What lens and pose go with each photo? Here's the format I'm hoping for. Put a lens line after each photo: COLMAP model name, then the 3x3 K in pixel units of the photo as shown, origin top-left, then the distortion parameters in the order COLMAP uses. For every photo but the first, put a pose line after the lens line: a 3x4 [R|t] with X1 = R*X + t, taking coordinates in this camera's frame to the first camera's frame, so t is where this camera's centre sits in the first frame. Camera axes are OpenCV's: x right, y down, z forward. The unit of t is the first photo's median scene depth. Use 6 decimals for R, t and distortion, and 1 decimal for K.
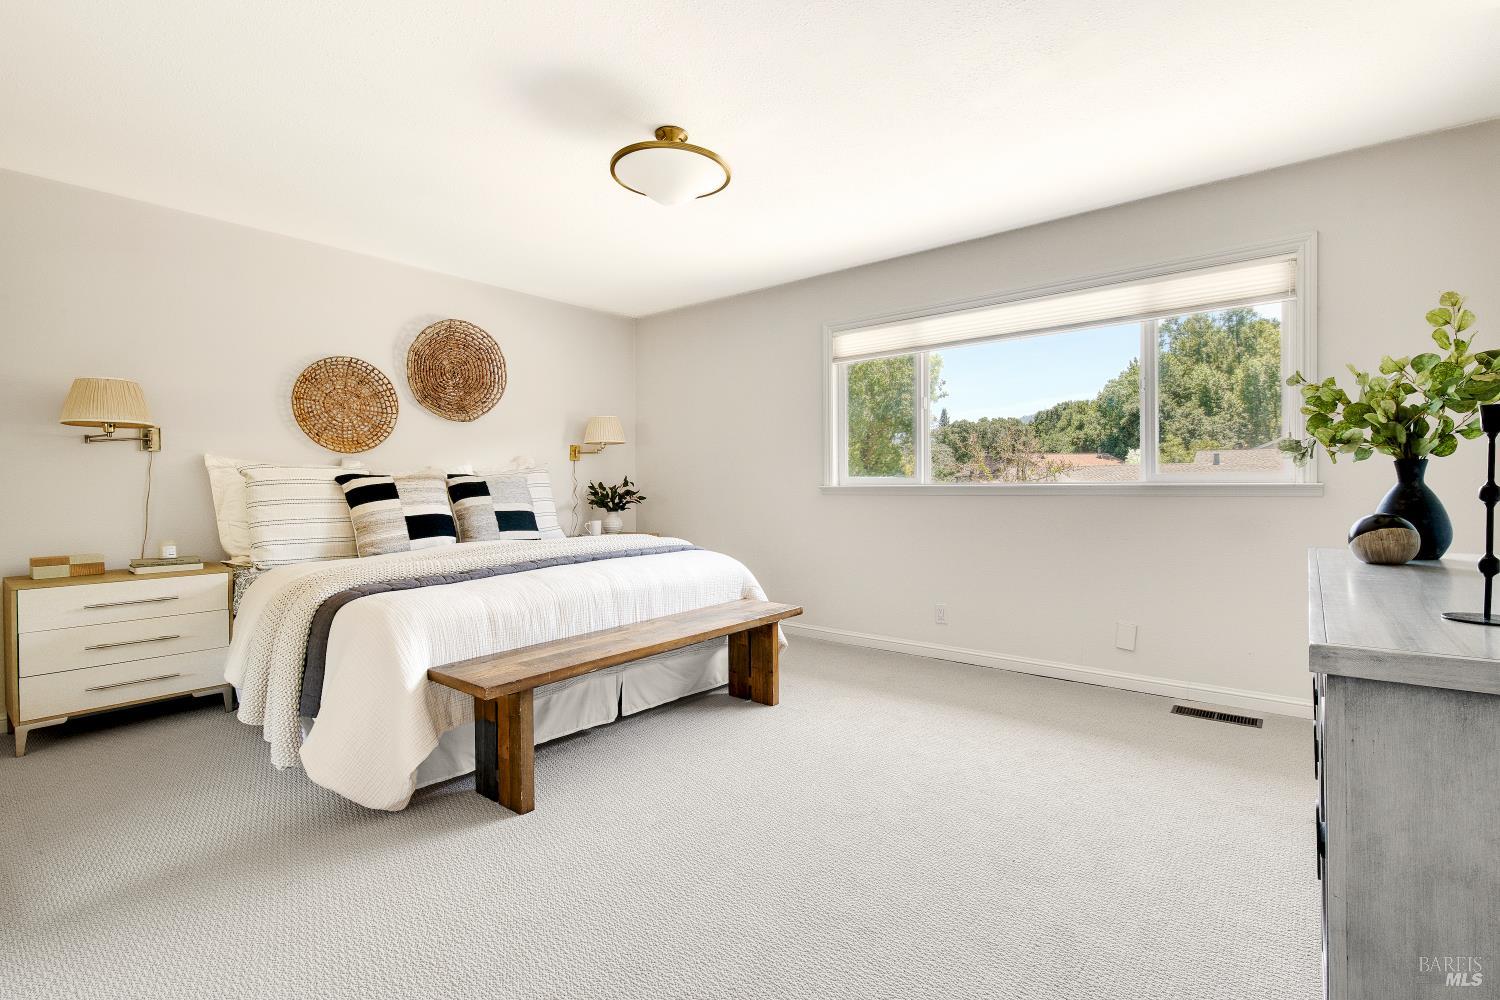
lens RADIAL K [[691.3, 0, 749.3], [0, 691.3, 493.9], [0, 0, 1]] dist [0.004994, -0.005951]
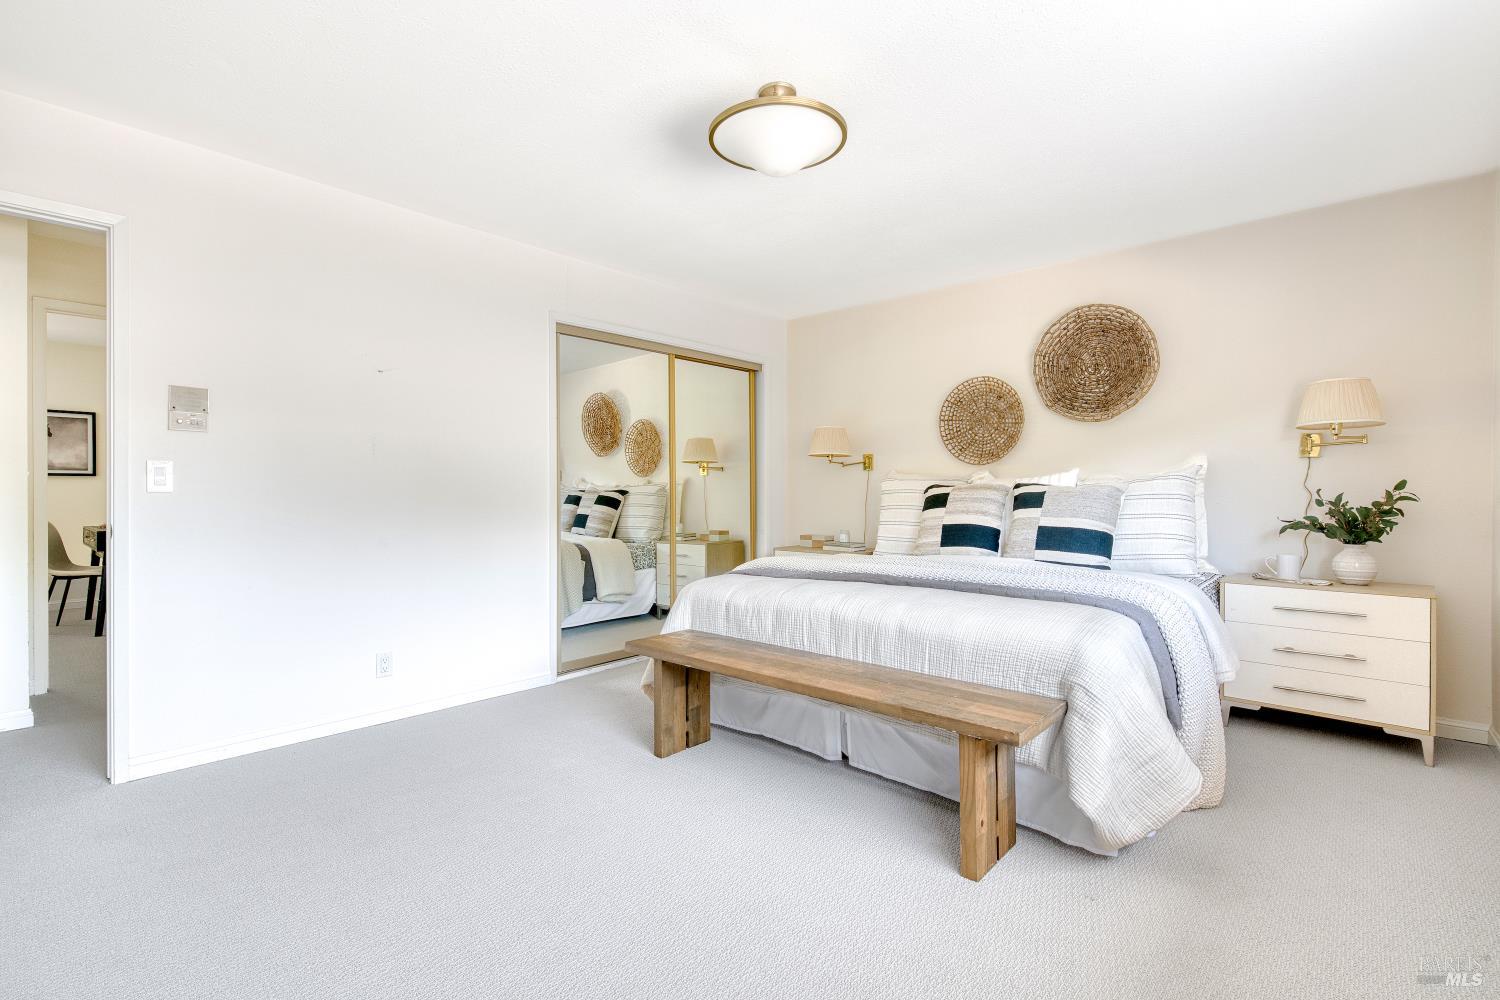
lens RADIAL K [[691.3, 0, 749.8], [0, 691.3, 493.7], [0, 0, 1]] dist [0.004994, -0.005951]
pose [[-0.053430, 0.007179, -0.998546, 0.572485], [-0.019275, 0.999780, 0.008220, -0.017737], [0.998386, 0.019686, -0.053280, 0.768307]]
